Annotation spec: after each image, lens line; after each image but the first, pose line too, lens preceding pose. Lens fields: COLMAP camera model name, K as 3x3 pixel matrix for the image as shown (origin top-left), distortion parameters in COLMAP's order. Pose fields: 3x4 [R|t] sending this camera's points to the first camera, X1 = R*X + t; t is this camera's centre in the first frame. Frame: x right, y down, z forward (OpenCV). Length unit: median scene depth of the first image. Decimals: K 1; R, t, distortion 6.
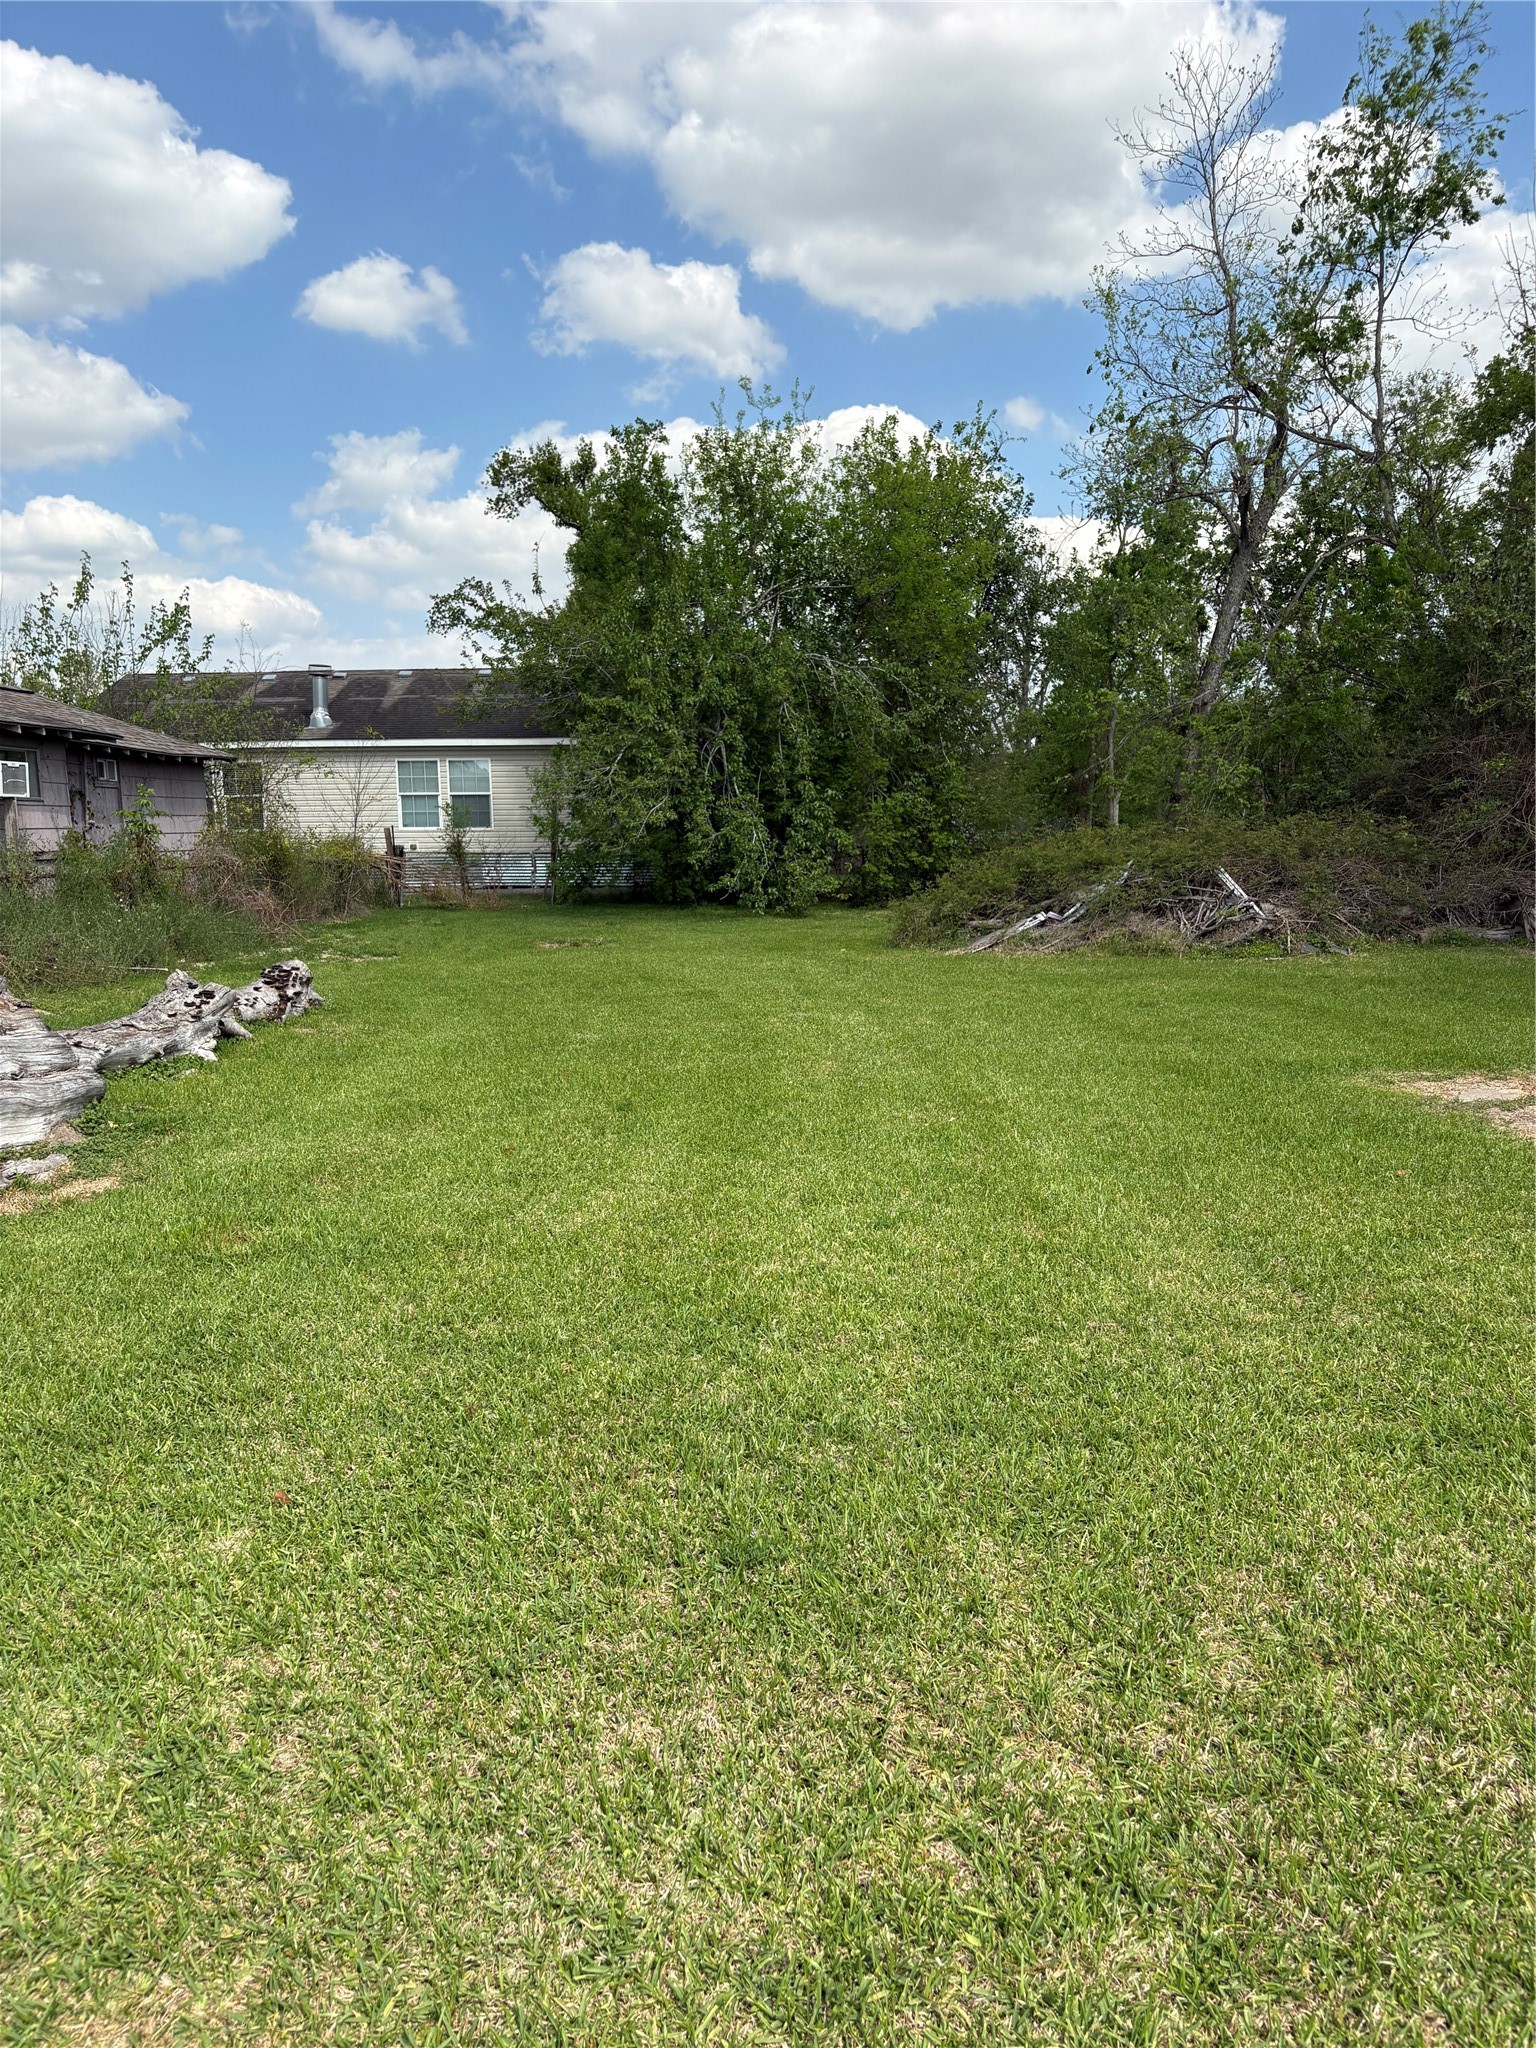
lens RADIAL K [[1576.4, 0, 779.5], [0, 1576.4, 1036.8], [0, 0, 1]] dist [0.049518, -0.056392]
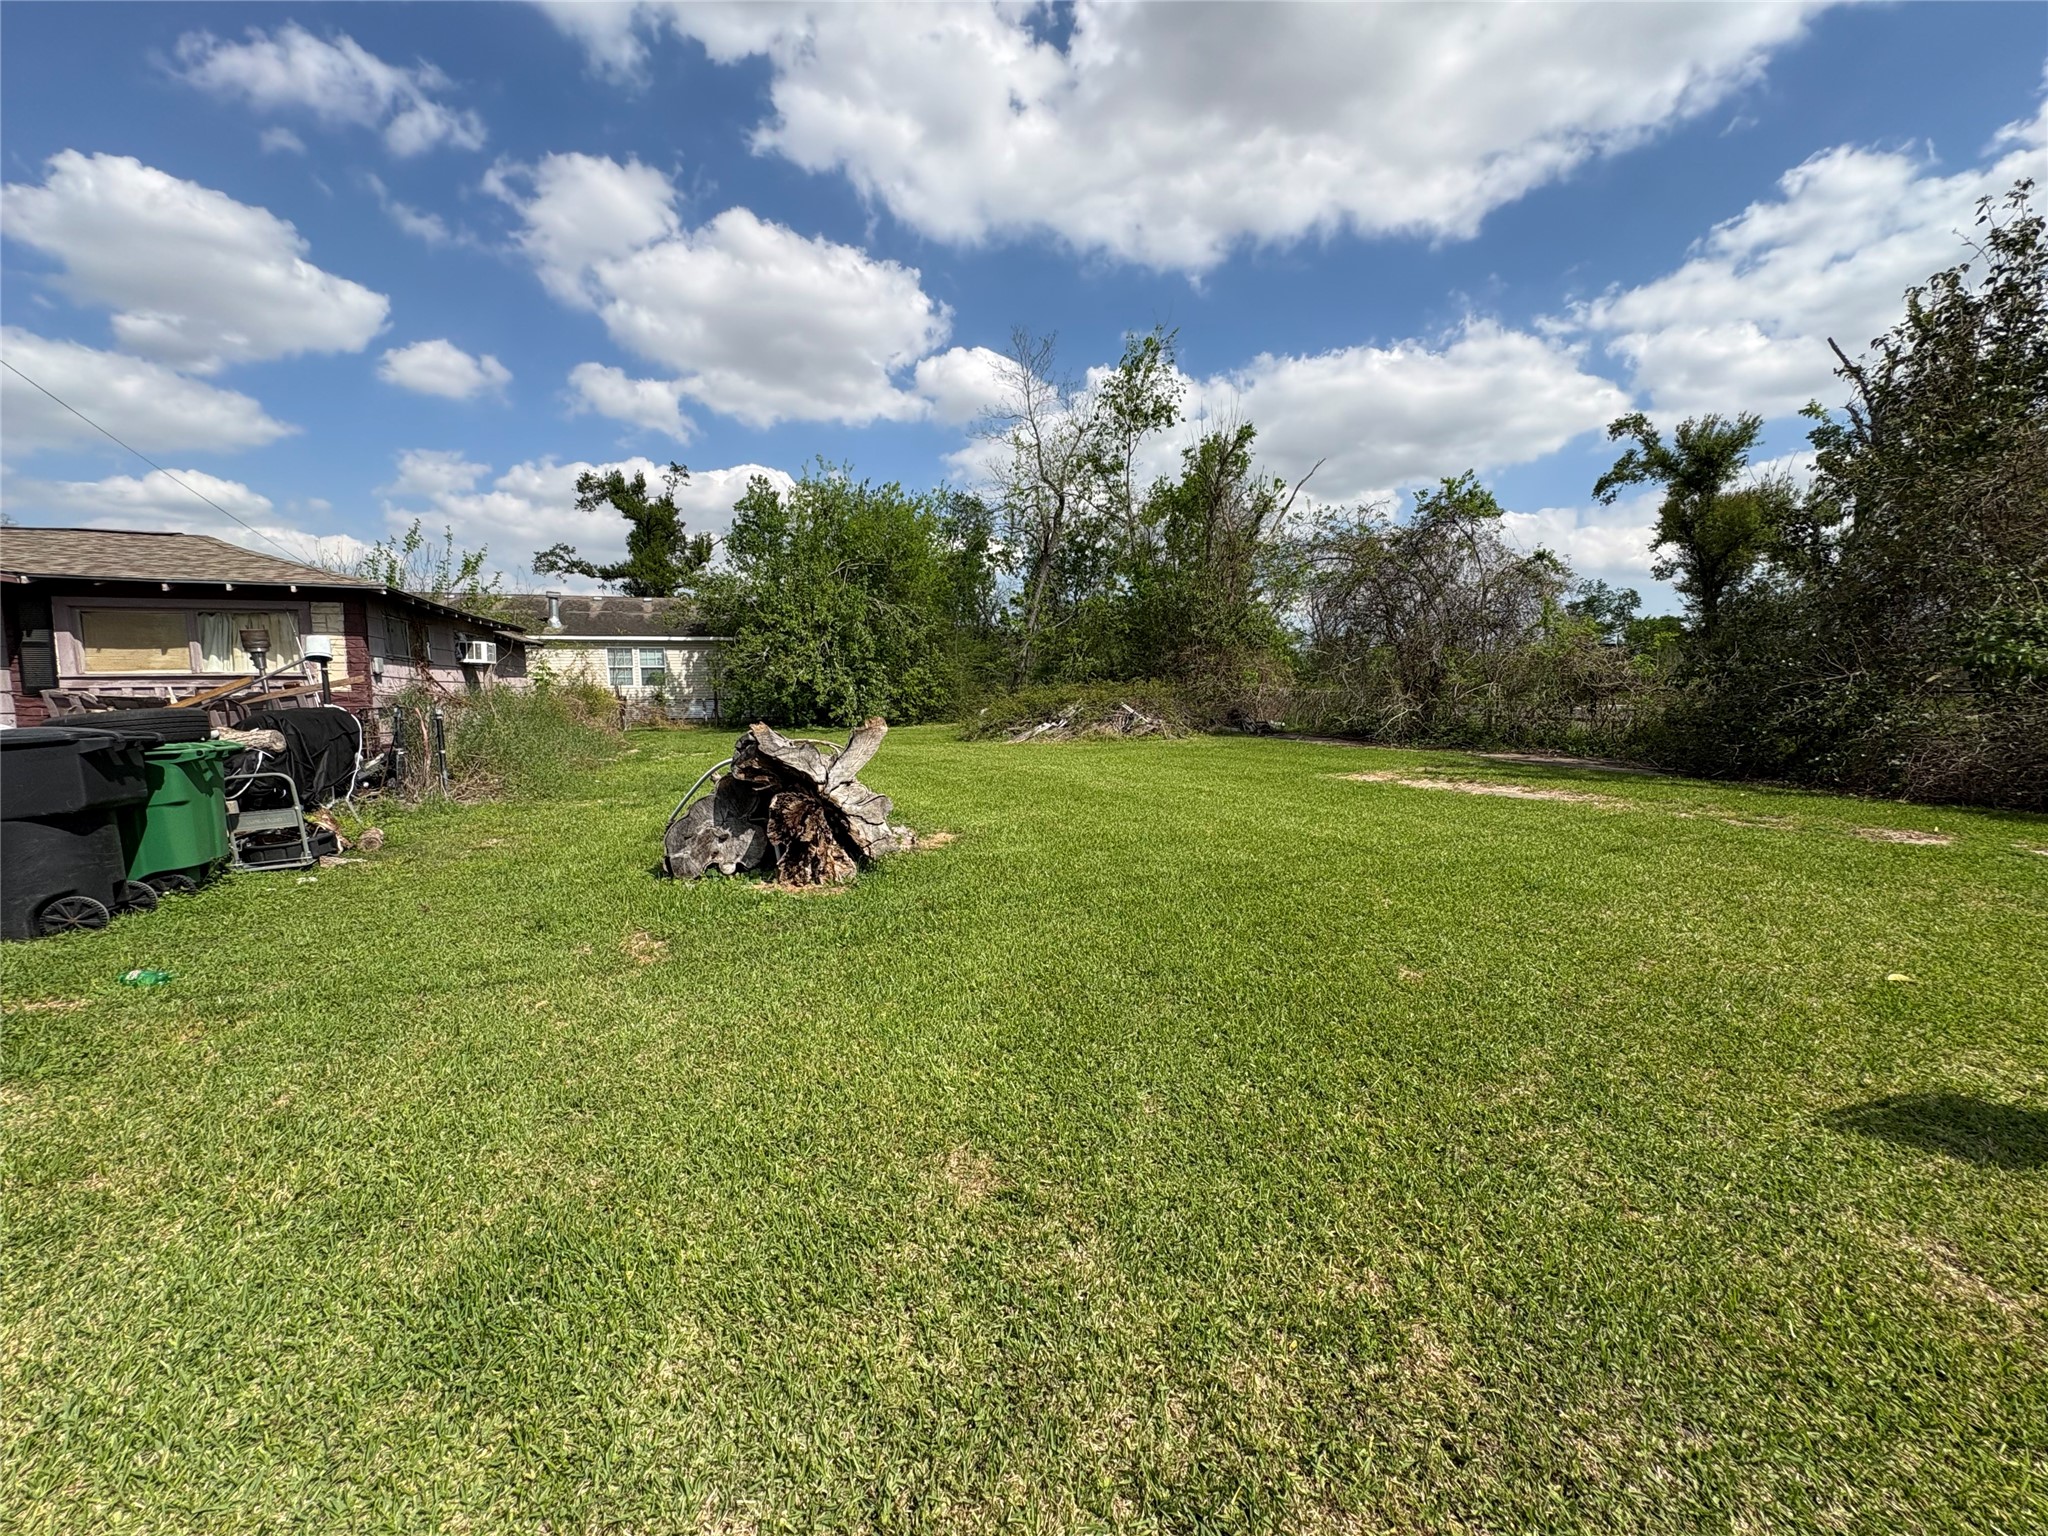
lens RADIAL K [[830.6, 0, 1024.4], [0, 830.6, 761.0], [0, 0, 1]] dist [0.000788, 0.000093]
pose [[0.934900, -0.027609, 0.353836, -0.512568], [0.044088, 0.998282, -0.038594, 0.028185], [-0.352162, 0.051681, 0.934511, -0.068878]]
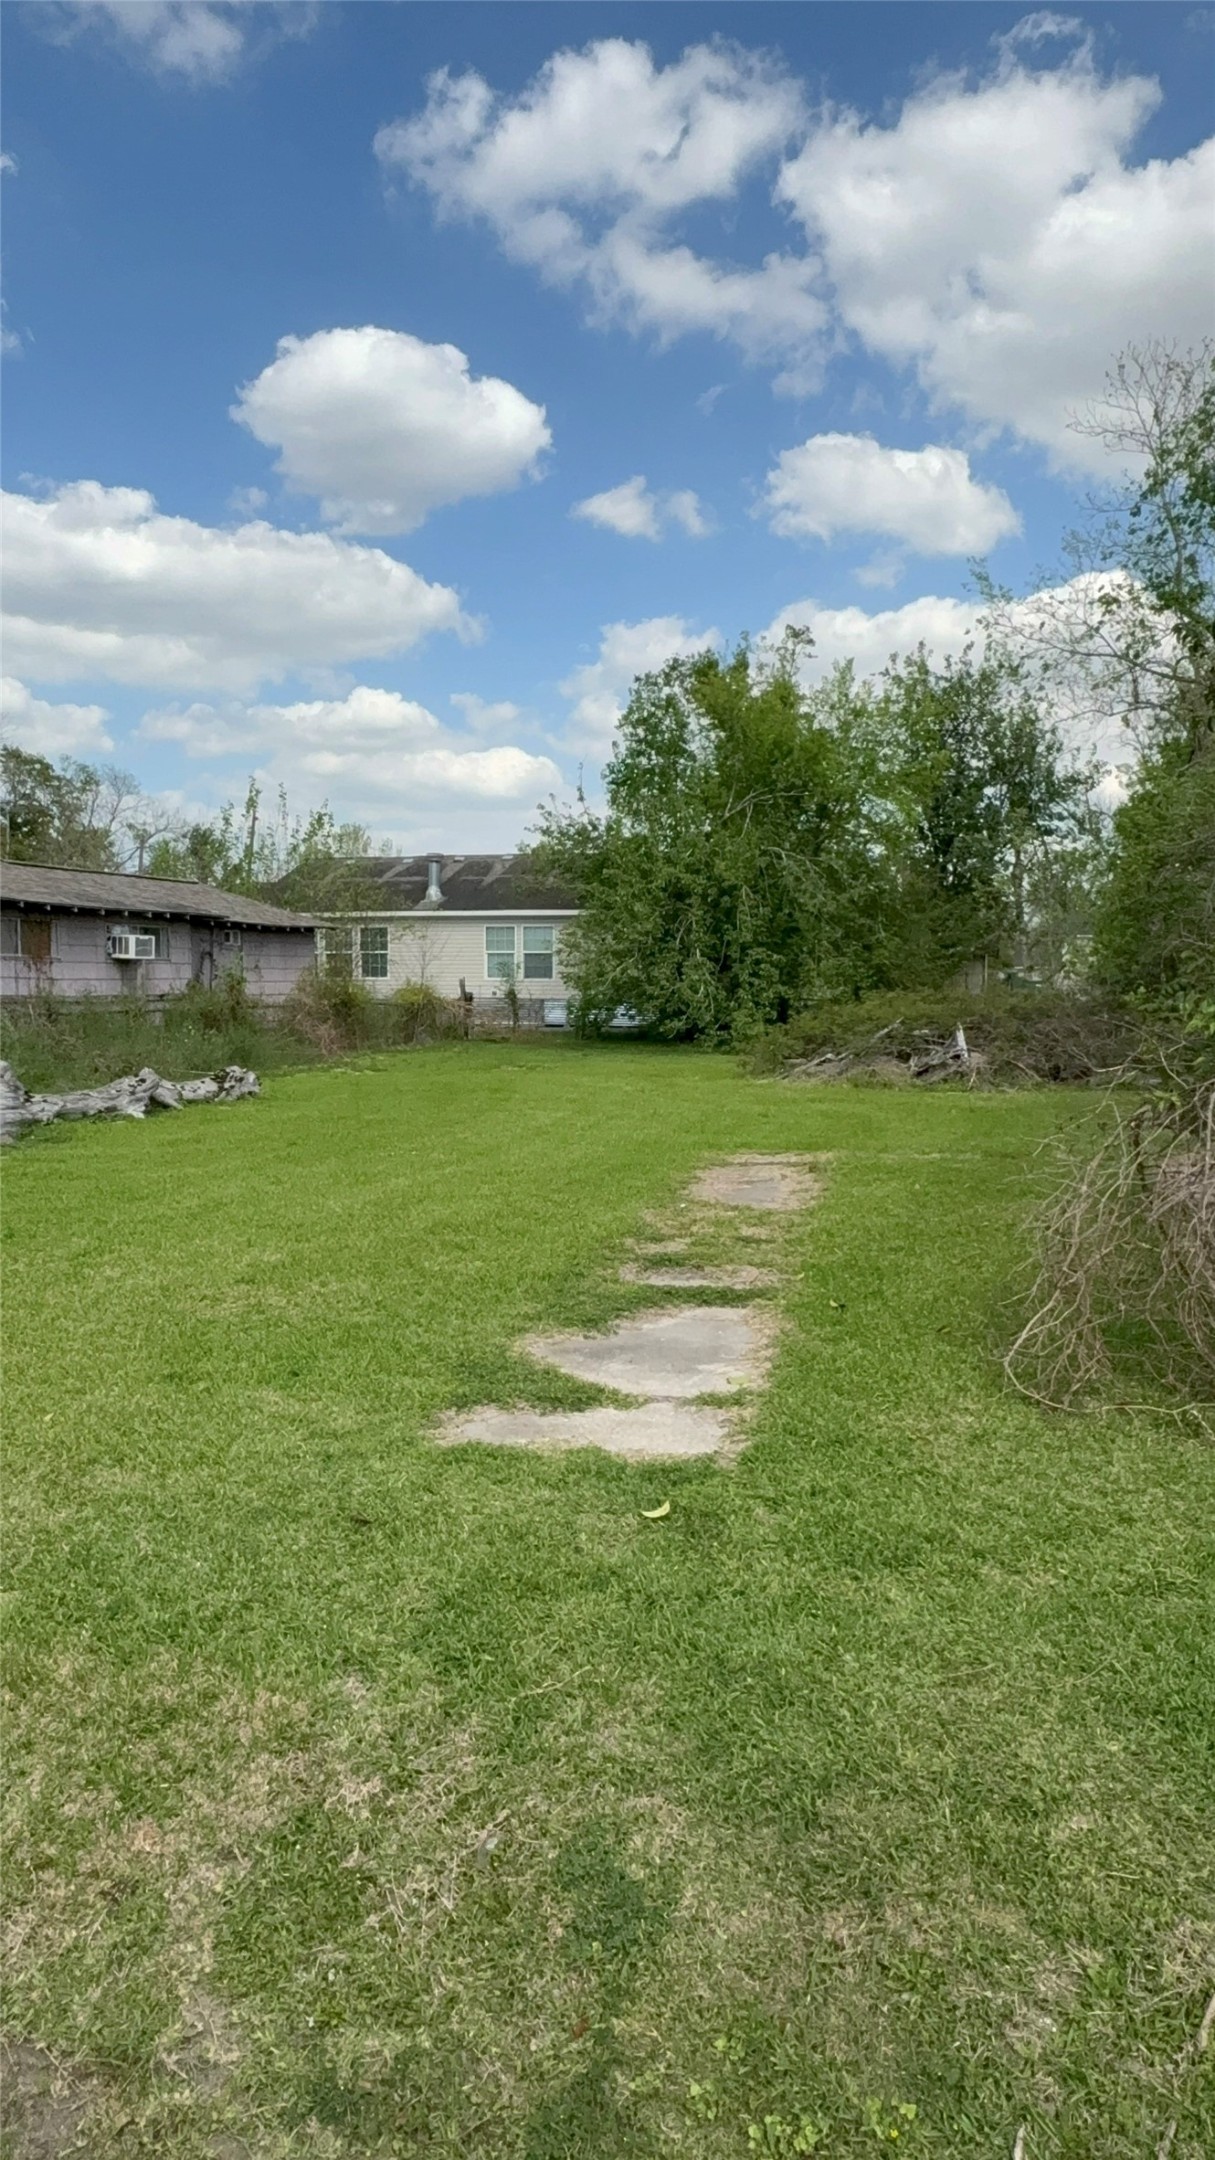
lens RADIAL K [[1498.9, 0, 607.5], [0, 1498.9, 1080.0], [0, 0, 1]] dist [-0.002532, -0.000364]
pose [[0.967493, 0.034743, -0.250501, 0.603911], [-0.049995, 0.997246, -0.054781, 0.041099], [0.247908, 0.065524, 0.966565, -0.519053]]
